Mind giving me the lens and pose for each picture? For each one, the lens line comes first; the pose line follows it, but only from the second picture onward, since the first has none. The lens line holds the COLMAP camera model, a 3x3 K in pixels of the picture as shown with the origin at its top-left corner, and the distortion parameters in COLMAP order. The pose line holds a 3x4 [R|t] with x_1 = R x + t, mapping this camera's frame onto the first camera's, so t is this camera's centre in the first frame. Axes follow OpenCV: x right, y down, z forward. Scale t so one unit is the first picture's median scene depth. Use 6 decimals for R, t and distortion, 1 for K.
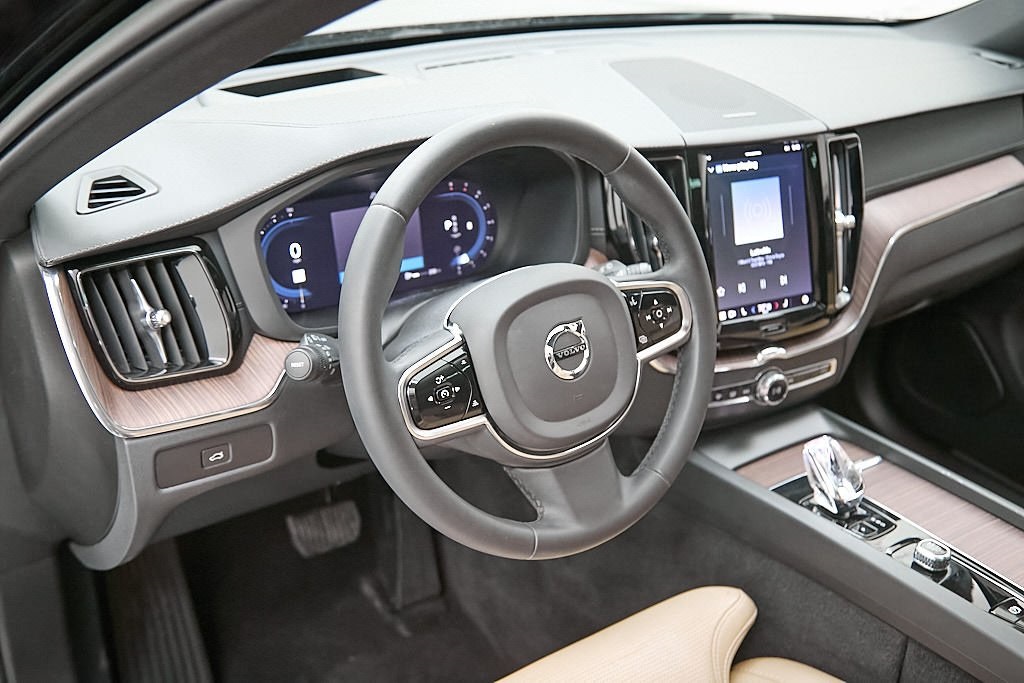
lens RADIAL K [[1063.8, 0, 512.0], [0, 1063.8, 341.5], [0, 0, 1]] dist [0.025054, 0.017560]
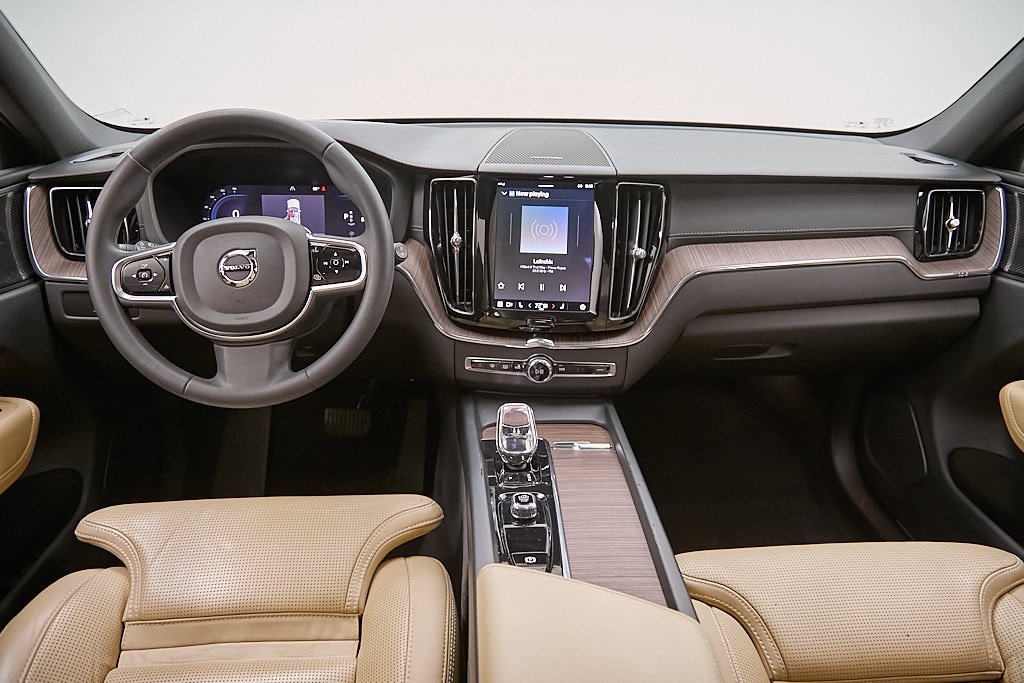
lens RADIAL K [[690.0, 0, 512.0], [0, 690.0, 341.5], [0, 0, 1]] dist [-0.002252, -0.003514]
pose [[0.848491, 0.168912, -0.501529, 0.655442], [-0.209852, 0.977391, -0.025849, 0.040698], [0.485824, 0.127179, 0.864755, 0.278693]]
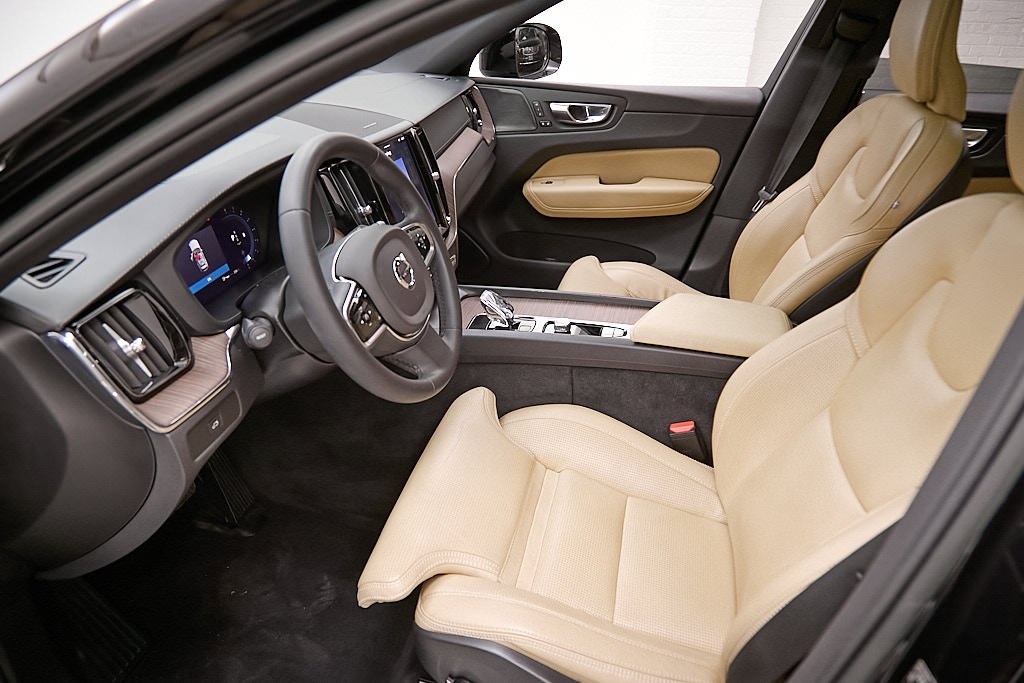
lens RADIAL K [[699.2, 0, 512.0], [0, 699.2, 341.5], [0, 0, 1]] dist [0.000512, -0.000185]
pose [[0.745222, -0.364855, 0.558144, -0.351148], [0.327906, 0.929345, 0.169693, -0.015633], [-0.580622, 0.056560, 0.812206, 0.021090]]
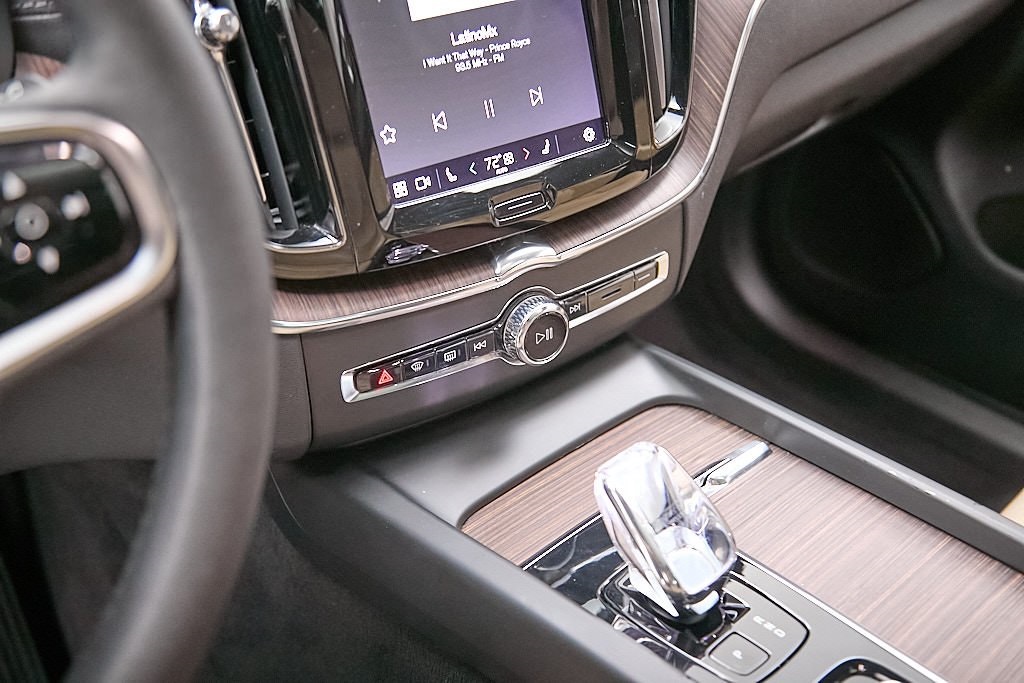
lens RADIAL K [[1108.6, 0, 512.0], [0, 1108.6, 341.5], [0, 0, 1]] dist [0.025807, 0.046133]
pose [[0.989021, -0.112252, 0.096114, 0.195136], [0.099998, 0.987231, 0.124001, -0.014381], [-0.108806, -0.113028, 0.987616, 0.539134]]
